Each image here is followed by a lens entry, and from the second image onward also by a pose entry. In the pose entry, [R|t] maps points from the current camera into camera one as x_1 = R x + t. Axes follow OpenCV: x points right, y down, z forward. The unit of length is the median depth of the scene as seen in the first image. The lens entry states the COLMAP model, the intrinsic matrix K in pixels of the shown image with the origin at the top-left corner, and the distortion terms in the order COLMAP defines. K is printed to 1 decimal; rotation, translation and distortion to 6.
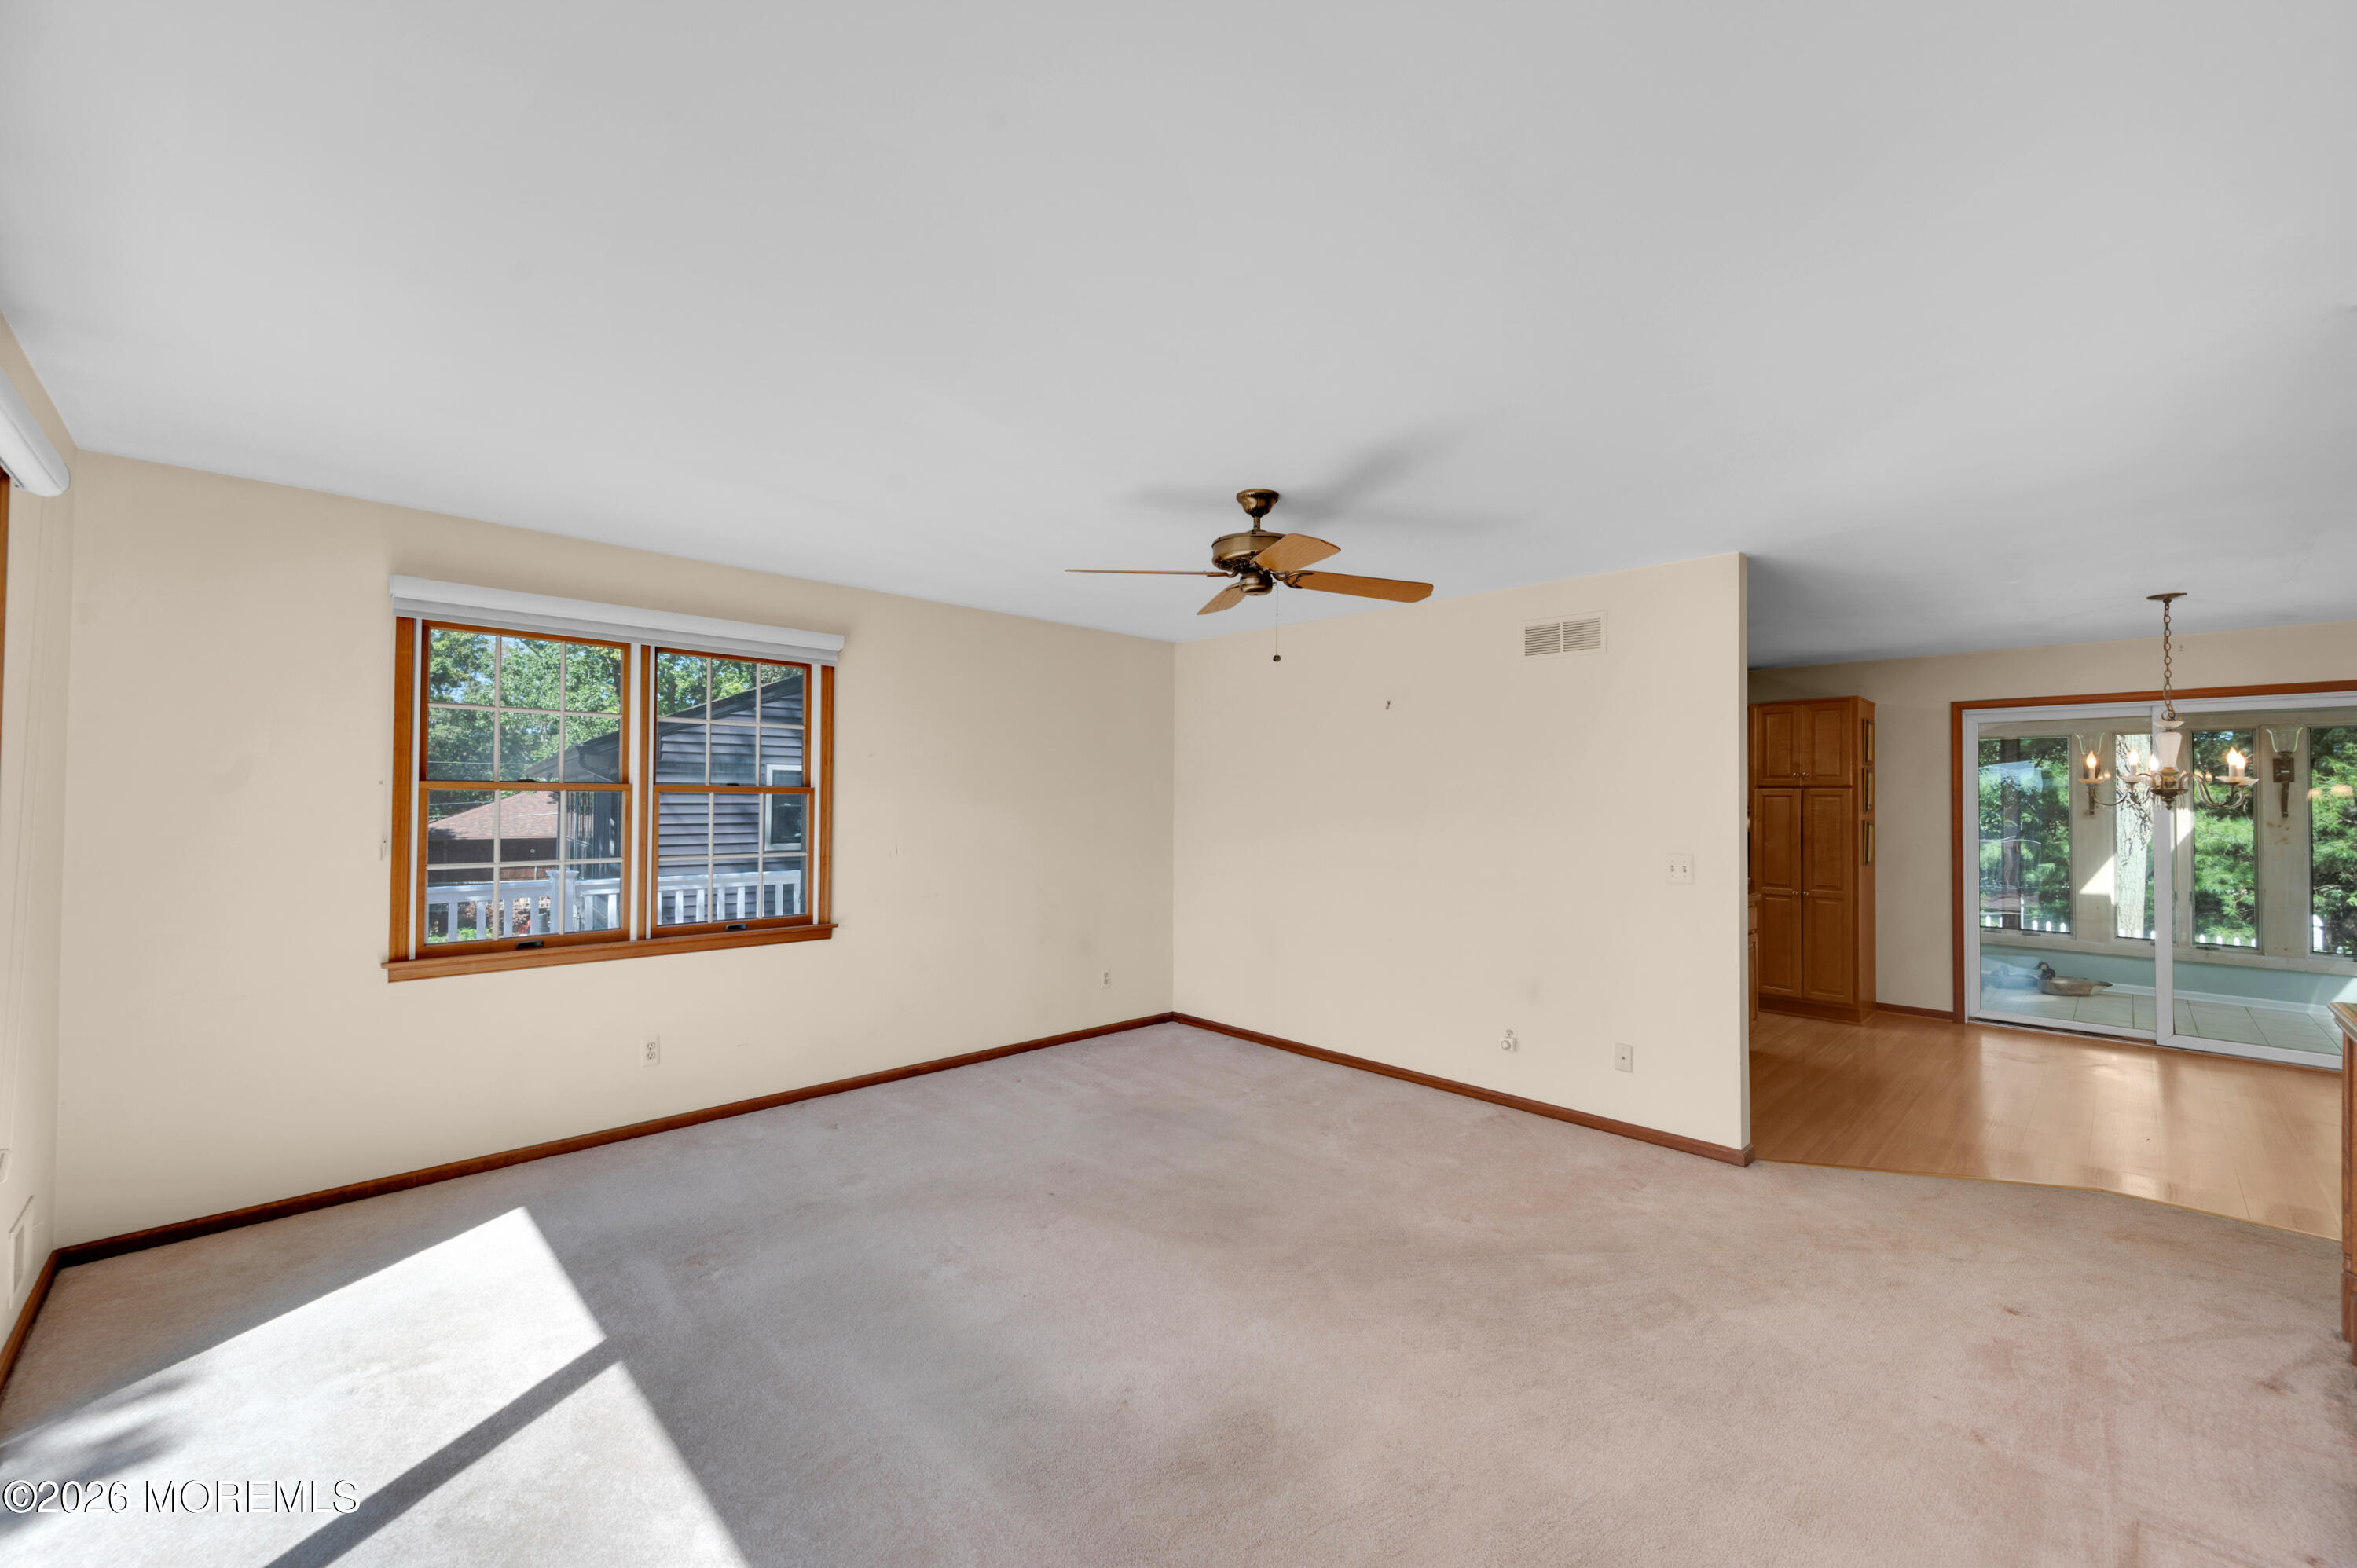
lens RADIAL K [[927.2, 0, 1168.4], [0, 927.2, 798.1], [0, 0, 1]] dist [0.005301, -0.001521]
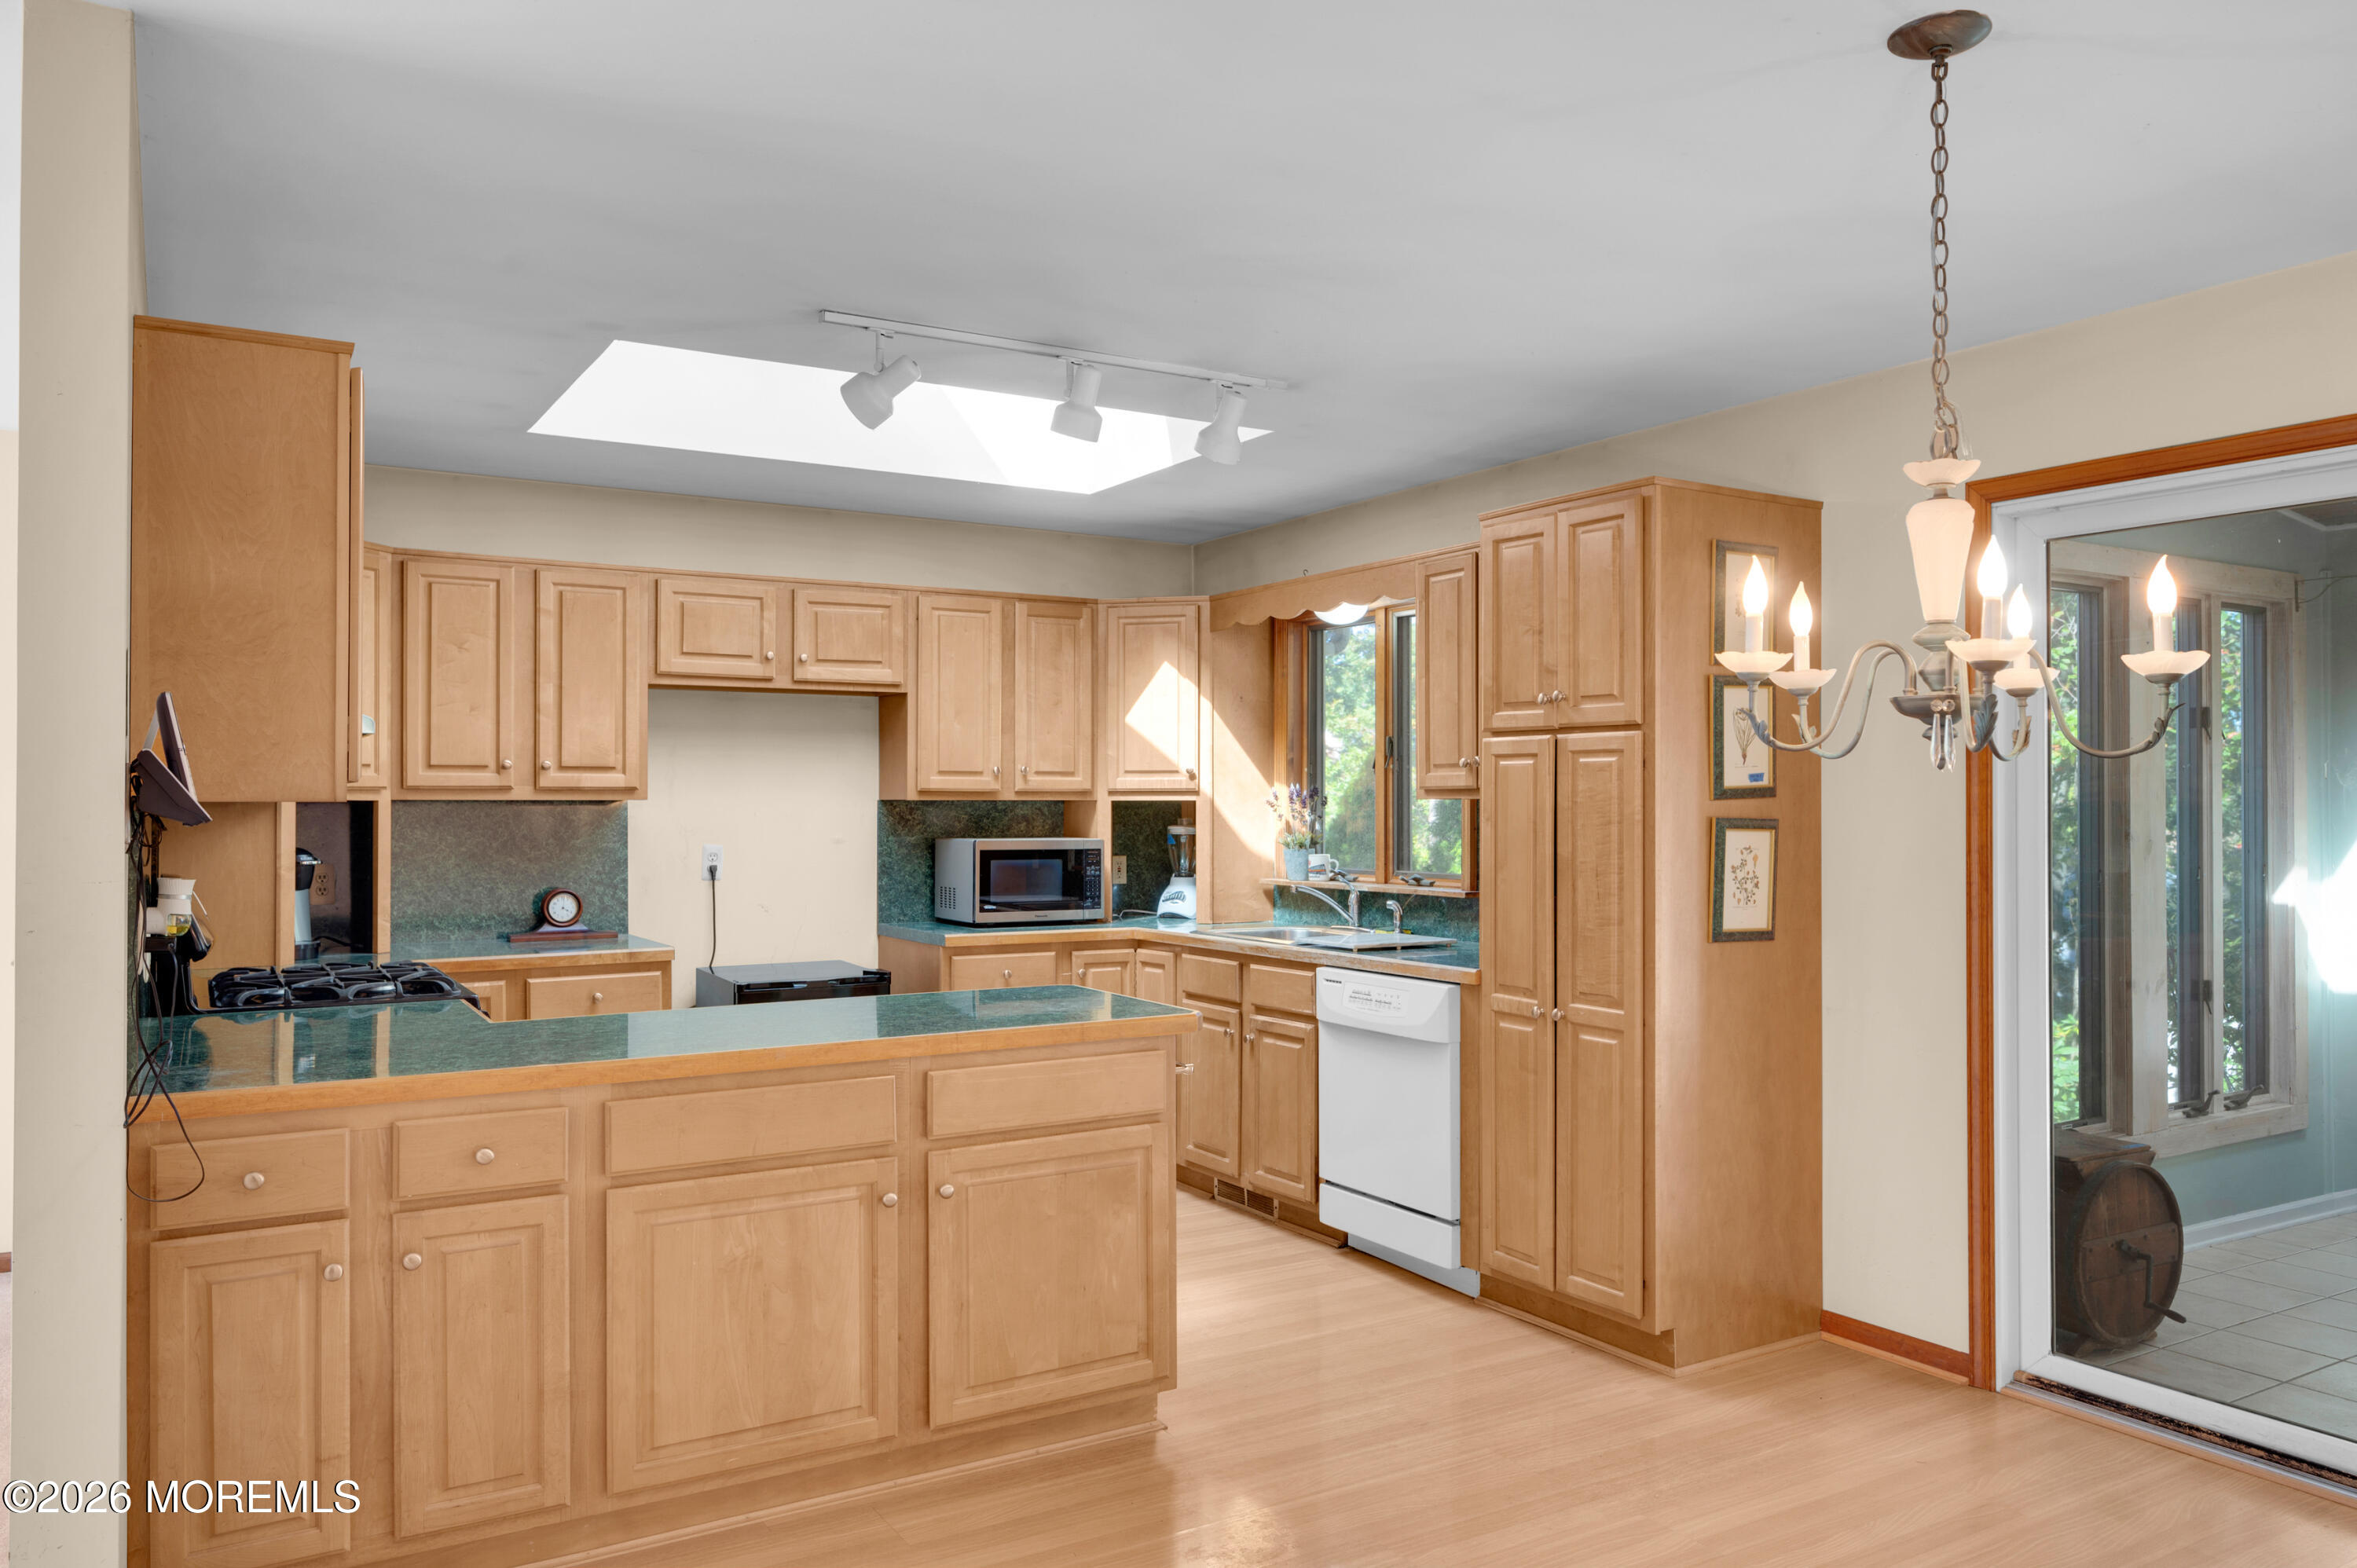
lens RADIAL K [[1609.8, 0, 1185.7], [0, 1609.8, 774.4], [0, 0, 1]] dist [0.007980, -0.006241]
pose [[0.974427, -0.005923, -0.224624, 0.684176], [0.003979, 0.999951, -0.009104, 0.011846], [0.224667, 0.007977, 0.974403, 0.327167]]
